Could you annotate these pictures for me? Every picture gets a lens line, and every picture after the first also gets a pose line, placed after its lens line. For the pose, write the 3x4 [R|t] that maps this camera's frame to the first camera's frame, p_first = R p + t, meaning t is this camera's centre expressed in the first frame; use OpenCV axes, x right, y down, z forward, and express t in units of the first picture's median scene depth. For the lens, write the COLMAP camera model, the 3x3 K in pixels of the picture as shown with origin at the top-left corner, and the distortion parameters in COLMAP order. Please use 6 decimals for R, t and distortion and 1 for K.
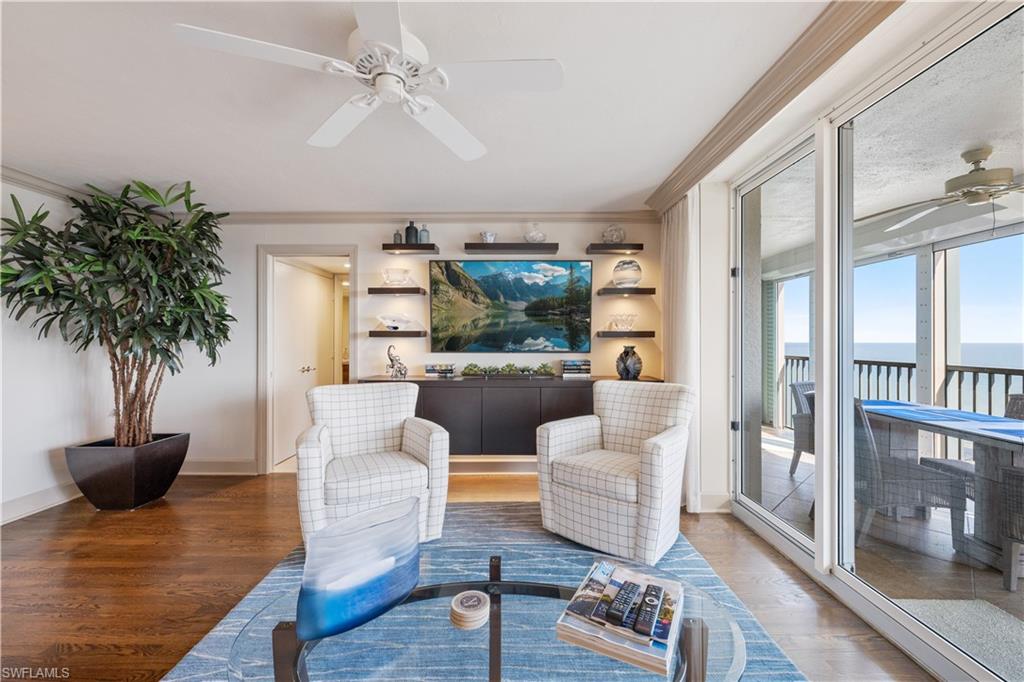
lens RADIAL K [[429.6, 0, 511.3], [0, 429.6, 338.5], [0, 0, 1]] dist [0.000375, -0.000087]
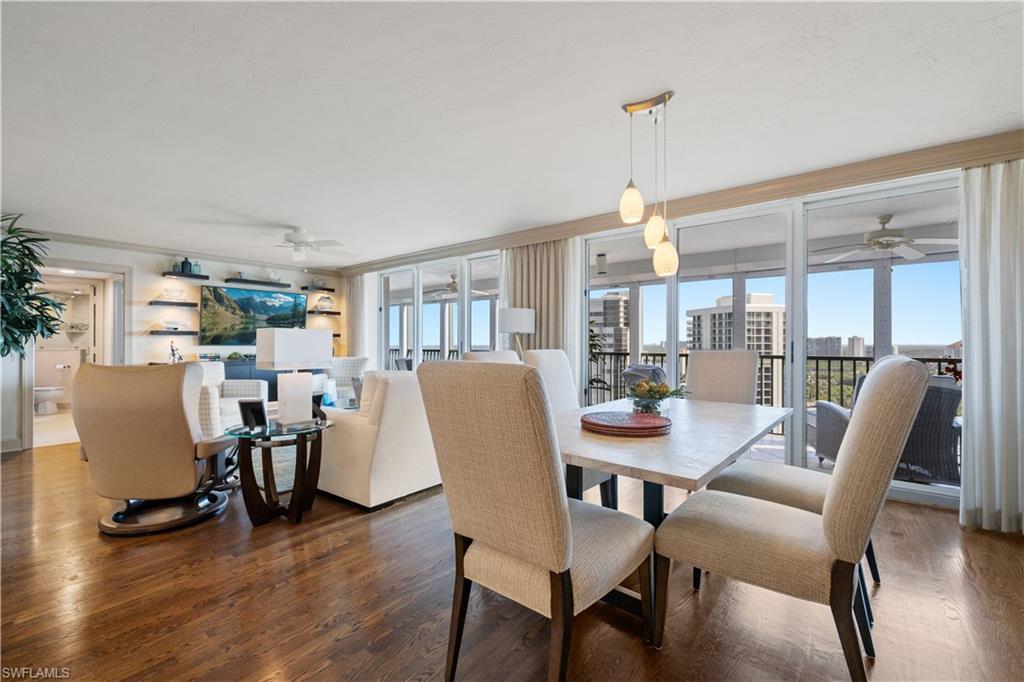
lens RADIAL K [[429.6, 0, 511.3], [0, 429.6, 338.5], [0, 0, 1]] dist [0.000375, -0.000087]
pose [[0.619176, 0.007918, 0.785212, -0.701227], [-0.001727, 0.999960, -0.008723, 0.019034], [-0.785250, 0.004045, 0.619165, -0.806116]]
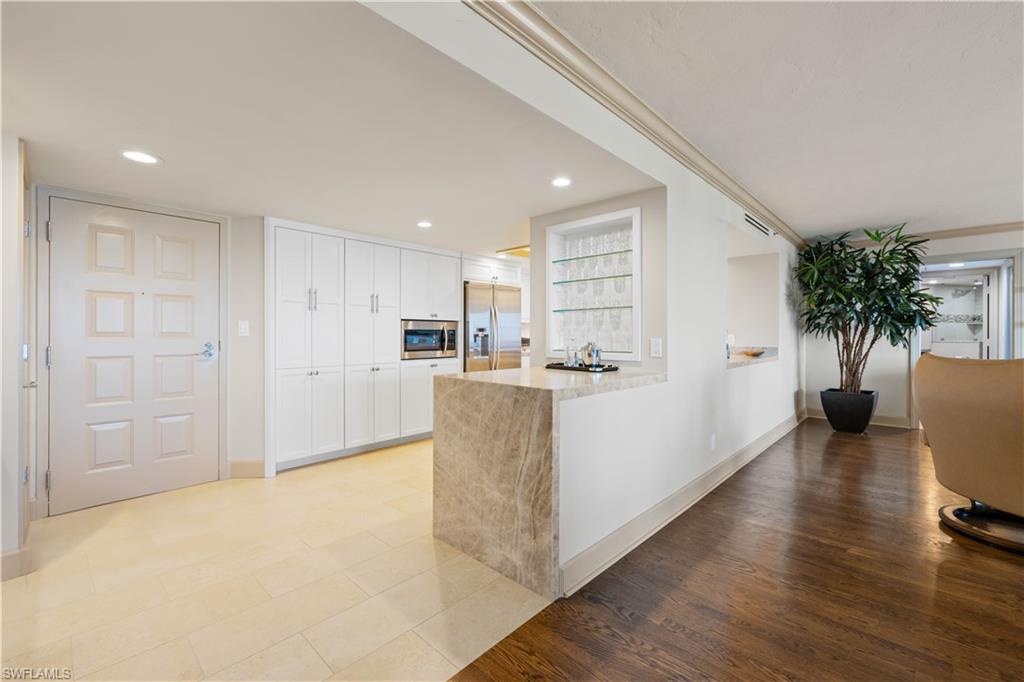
lens RADIAL K [[429.6, 0, 511.3], [0, 429.6, 338.5], [0, 0, 1]] dist [0.000375, -0.000087]
pose [[0.722342, 0.006996, -0.691501, -0.575006], [0.000612, 0.999942, 0.010756, 0.019326], [0.691536, -0.008193, 0.722296, -0.864300]]
